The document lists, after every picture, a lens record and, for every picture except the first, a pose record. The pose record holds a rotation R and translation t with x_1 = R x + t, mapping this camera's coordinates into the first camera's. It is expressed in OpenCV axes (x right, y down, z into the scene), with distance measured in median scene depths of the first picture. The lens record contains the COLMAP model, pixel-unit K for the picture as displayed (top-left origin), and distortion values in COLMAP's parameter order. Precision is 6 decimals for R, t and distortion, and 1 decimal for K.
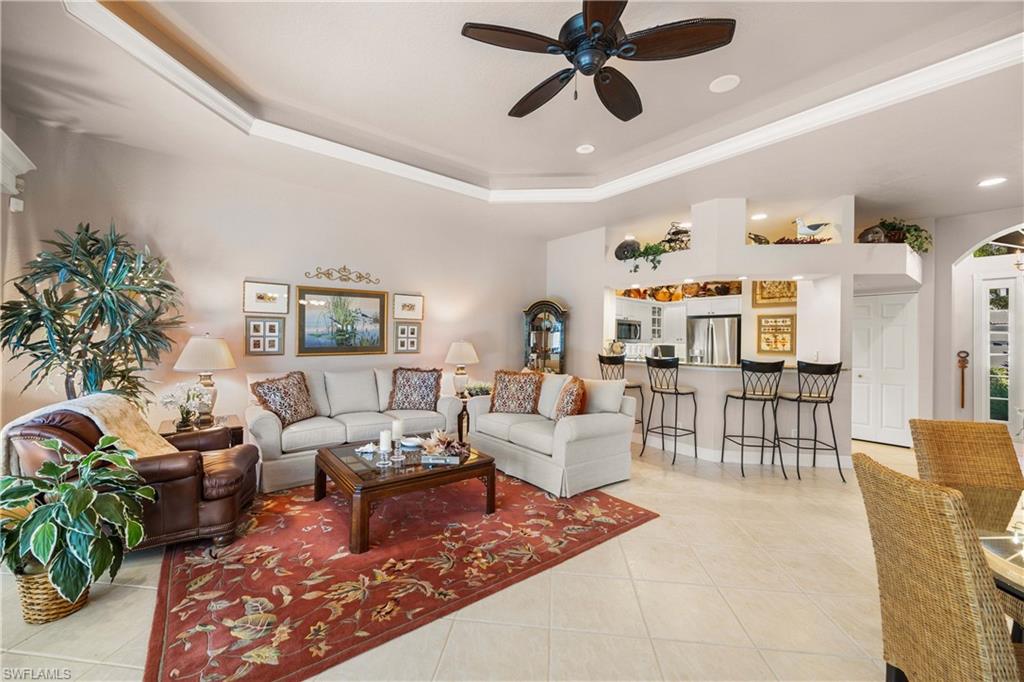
lens RADIAL K [[400.0, 0, 511.5], [0, 400.0, 334.5], [0, 0, 1]] dist [-0.001010, 0.000066]
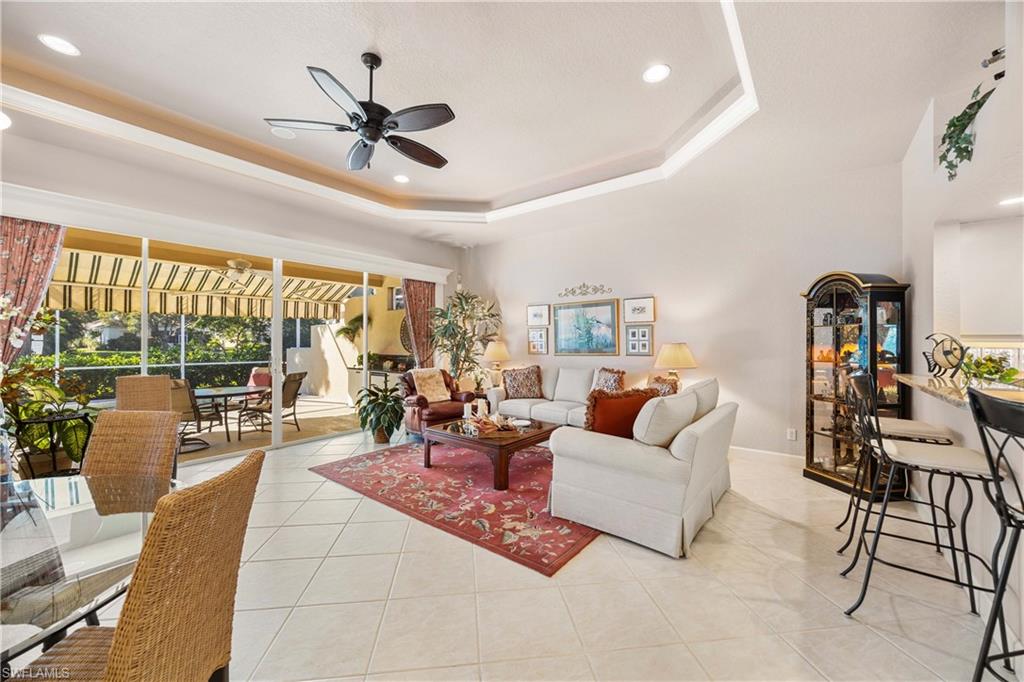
lens RADIAL K [[390.2, 0, 509.9], [0, 390.2, 338.5], [0, 0, 1]] dist [-0.001750, 0.000170]
pose [[0.230688, -0.024674, -0.972715, 0.702294], [0.016243, 0.999637, -0.021505, 0.021354], [0.972892, -0.010839, 0.231005, 0.511711]]
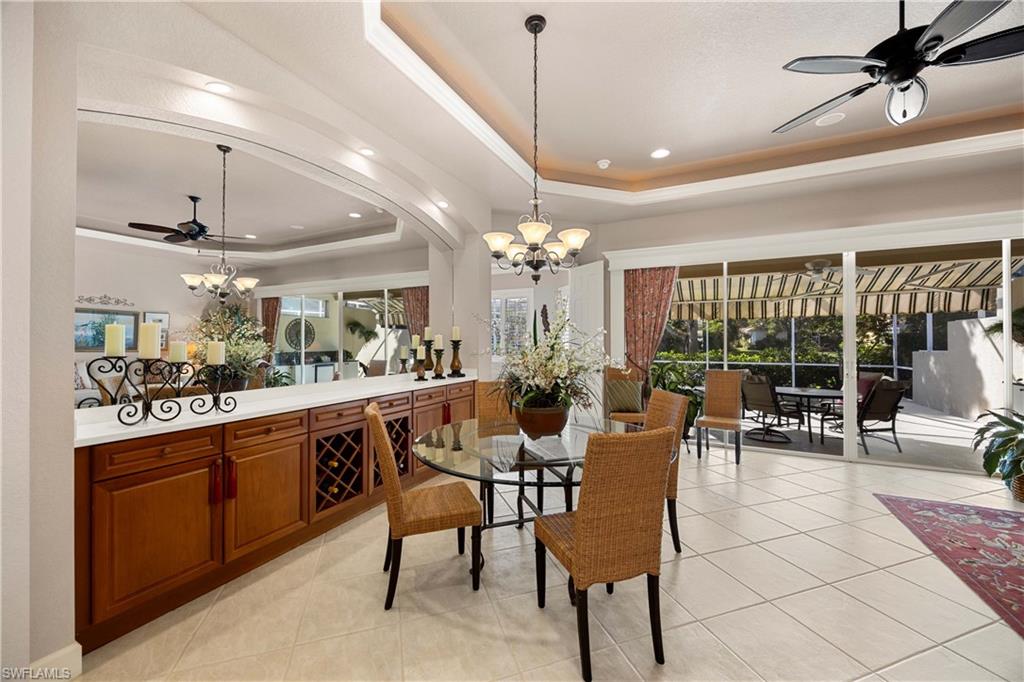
lens RADIAL K [[390.2, 0, 509.9], [0, 390.2, 338.5], [0, 0, 1]] dist [-0.001750, 0.000170]
pose [[-0.908880, -0.021083, -0.416525, 0.682478], [-0.010278, 0.999550, -0.028167, 0.020456], [0.416932, -0.021319, -0.908688, 0.660972]]
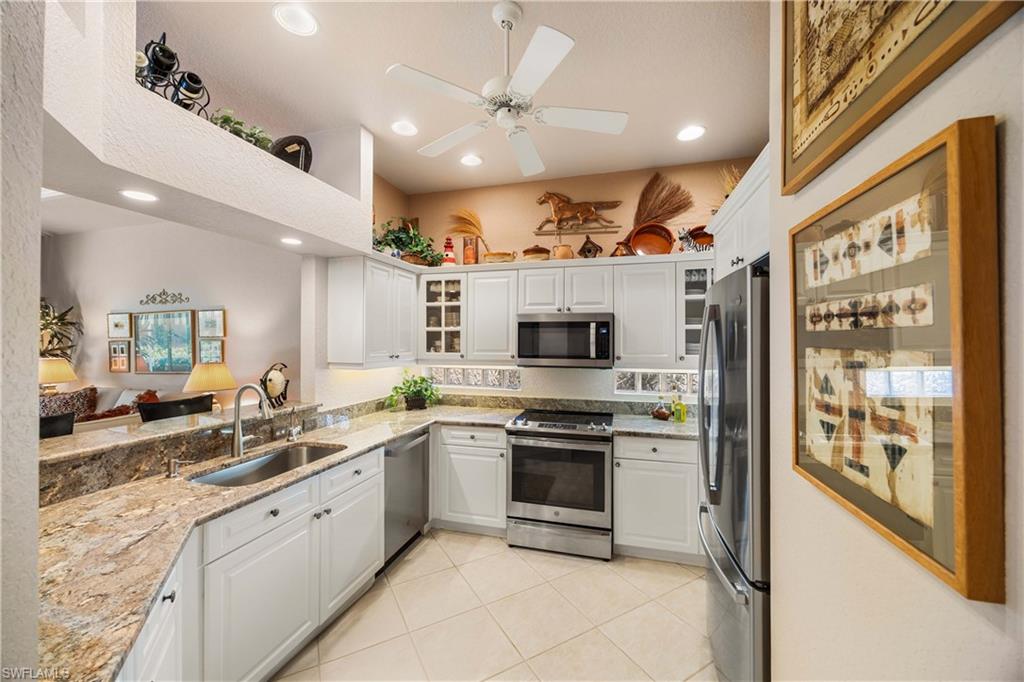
lens RADIAL K [[390.2, 0, 509.9], [0, 390.2, 338.5], [0, 0, 1]] dist [-0.001750, 0.000170]
pose [[0.580579, -0.024548, -0.813834, 0.972492], [0.021031, 0.999664, -0.015150, -0.007106], [0.813932, -0.008320, 0.580900, 1.168051]]
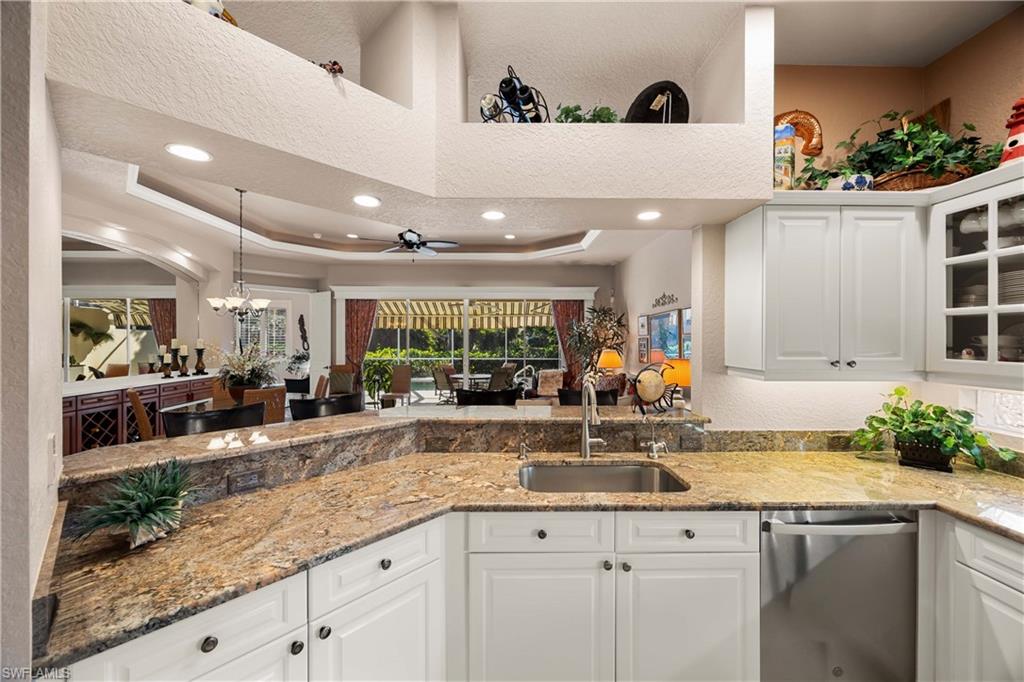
lens RADIAL K [[390.2, 0, 509.9], [0, 390.2, 338.5], [0, 0, 1]] dist [-0.001750, 0.000170]
pose [[-0.609188, -0.019318, -0.792790, 0.813826], [-0.001499, 0.999730, -0.023209, -0.005575], [0.793024, -0.012950, -0.609053, 1.373142]]
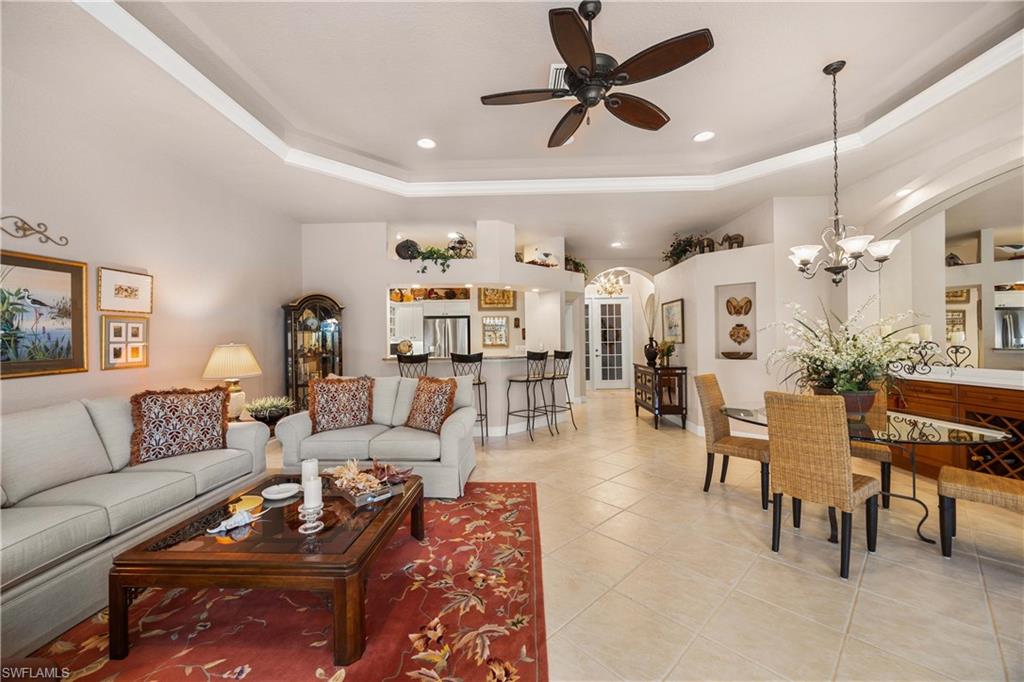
lens RADIAL K [[390.2, 0, 509.9], [0, 390.2, 338.5], [0, 0, 1]] dist [-0.001750, 0.000170]
pose [[0.651297, -0.021336, 0.758523, -0.369525], [0.012229, 0.999770, 0.017622, -0.001183], [-0.758724, -0.002201, 0.651408, 0.198394]]
